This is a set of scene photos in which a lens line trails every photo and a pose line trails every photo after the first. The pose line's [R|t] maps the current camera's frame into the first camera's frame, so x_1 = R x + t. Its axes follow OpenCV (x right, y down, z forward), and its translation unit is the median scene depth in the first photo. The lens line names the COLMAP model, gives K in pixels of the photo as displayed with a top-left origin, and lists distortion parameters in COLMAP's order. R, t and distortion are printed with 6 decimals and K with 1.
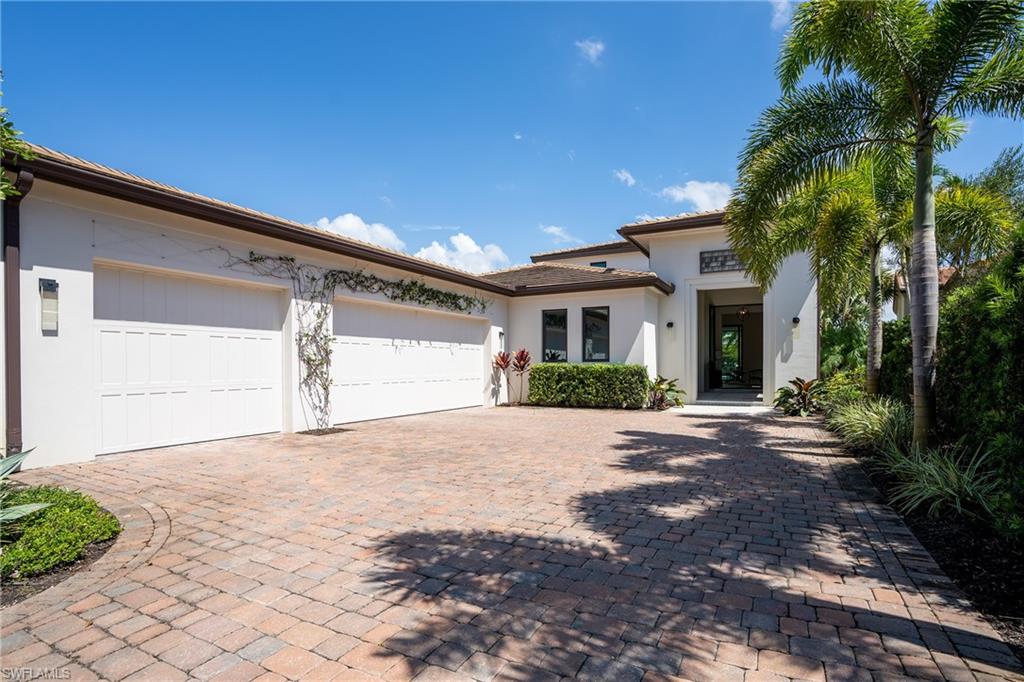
lens RADIAL K [[511.8, 0, 512.0], [0, 511.8, 356.6], [0, 0, 1]] dist [-0.077309, 0.033999]
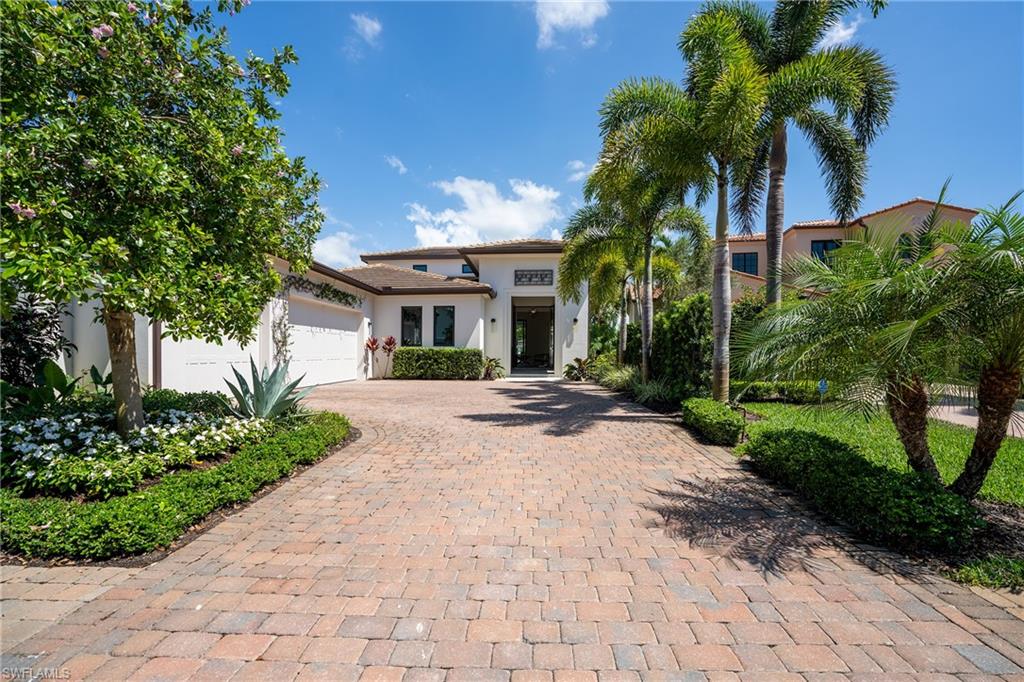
lens RADIAL K [[495.3, 0, 486.8], [0, 495.3, 340.2], [0, 0, 1]] dist [-0.039178, 0.000771]
pose [[0.925891, 0.014343, 0.377517, -0.242657], [-0.011668, 0.999888, -0.009372, 0.005408], [-0.377609, 0.004272, 0.925955, -0.284175]]
